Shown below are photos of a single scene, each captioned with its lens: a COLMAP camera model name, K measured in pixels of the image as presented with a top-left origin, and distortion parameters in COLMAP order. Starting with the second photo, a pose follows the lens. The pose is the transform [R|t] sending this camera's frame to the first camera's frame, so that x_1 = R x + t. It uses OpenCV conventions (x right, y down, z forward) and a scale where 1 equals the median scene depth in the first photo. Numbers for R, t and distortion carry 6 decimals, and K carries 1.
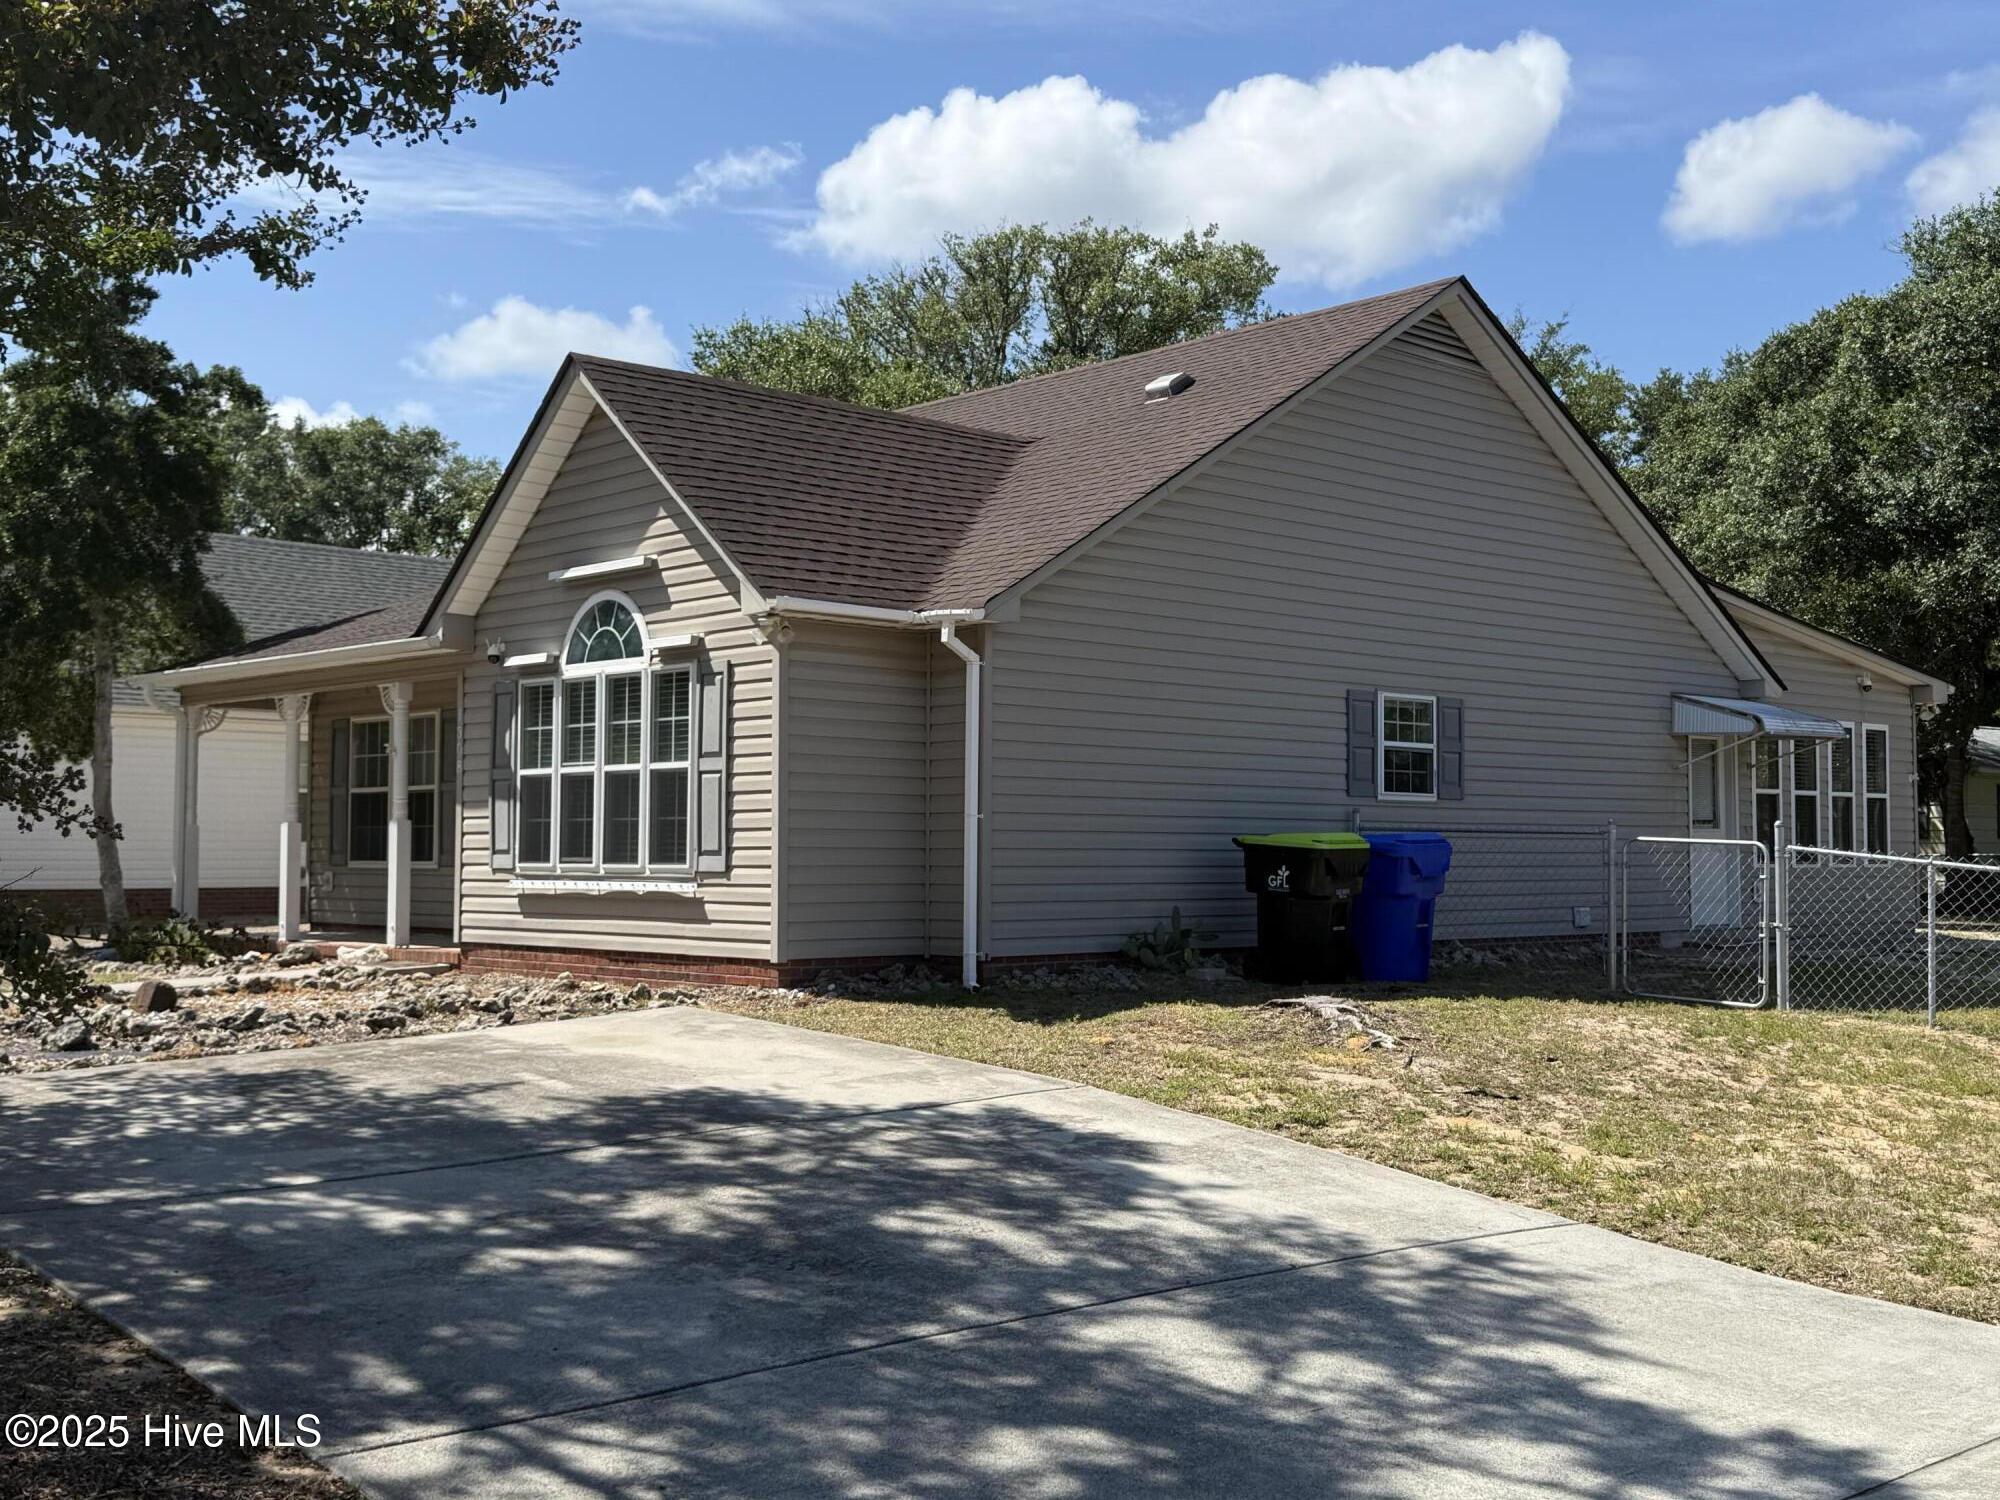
lens RADIAL K [[2198.3, 0, 1007.1], [0, 2198.3, 760.3], [0, 0, 1]] dist [0.085641, 0.000000]
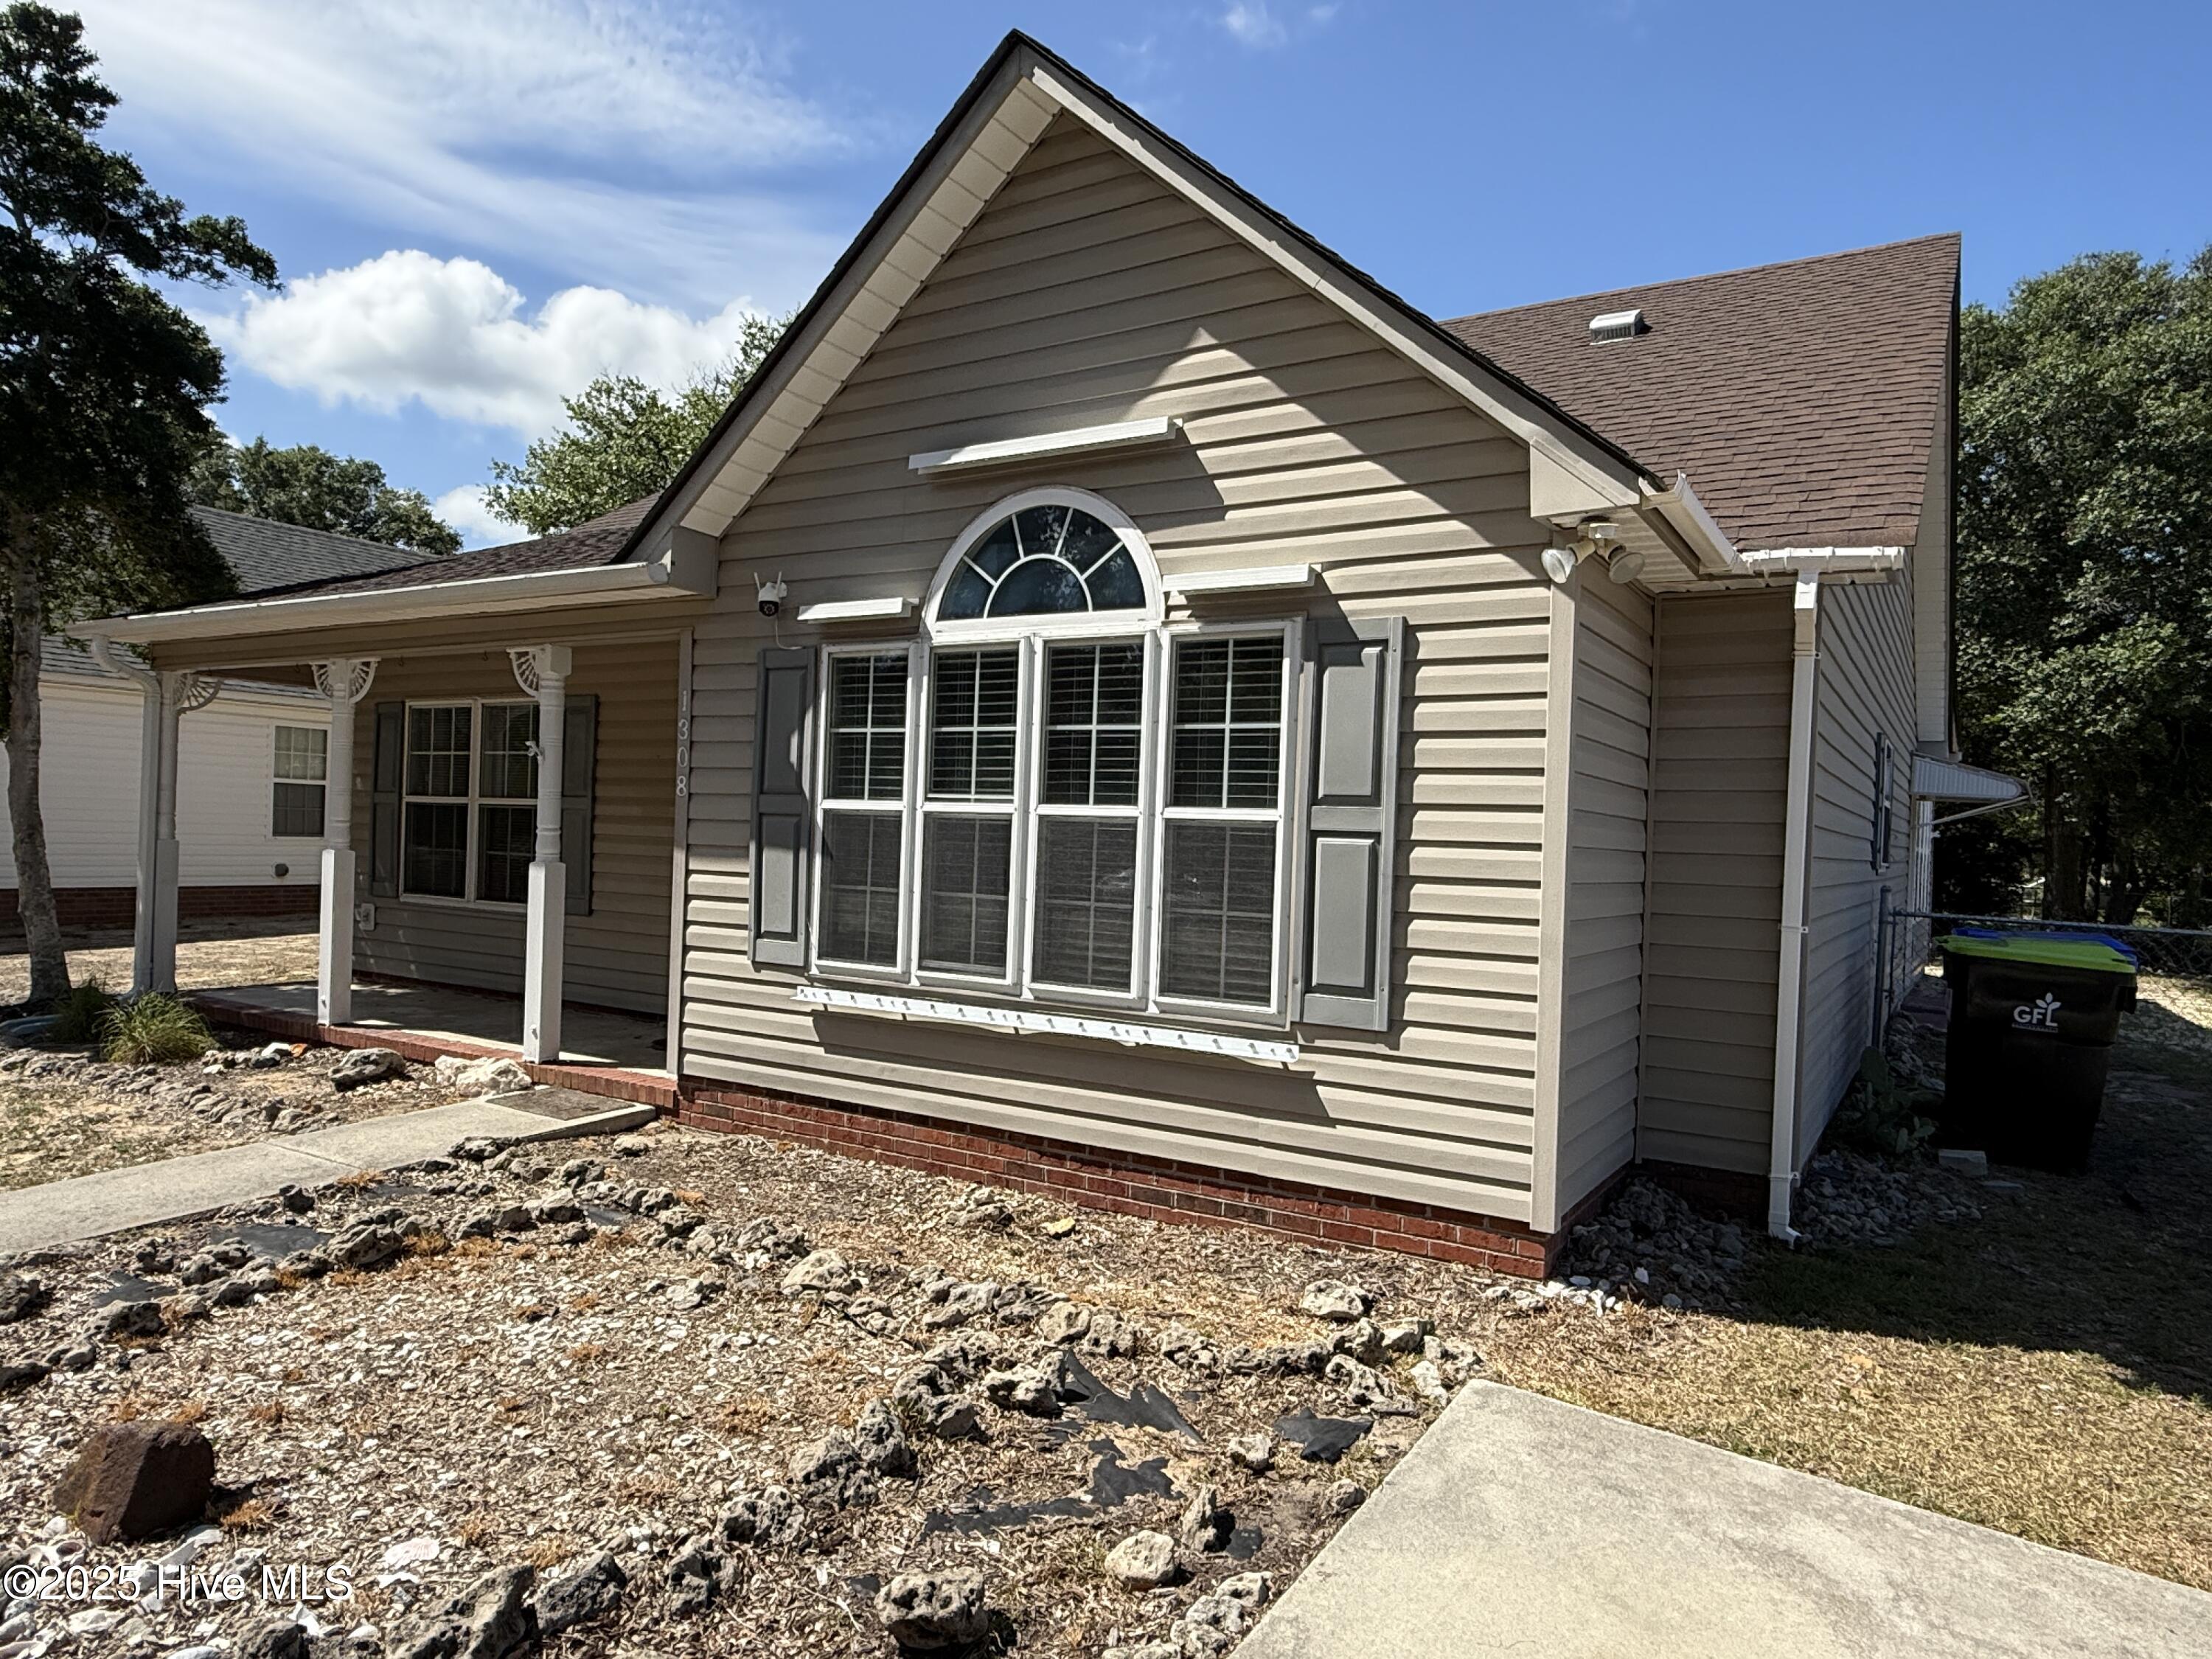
lens RADIAL K [[1375.4, 0, 1112.8], [0, 1375.4, 841.5], [0, 0, 1]] dist [-0.001856, 0.014289]
pose [[0.963821, 0.027832, 0.265092, -0.253069], [-0.042083, 0.997949, 0.048230, -0.005747], [-0.263206, -0.057641, 0.963016, 0.653548]]
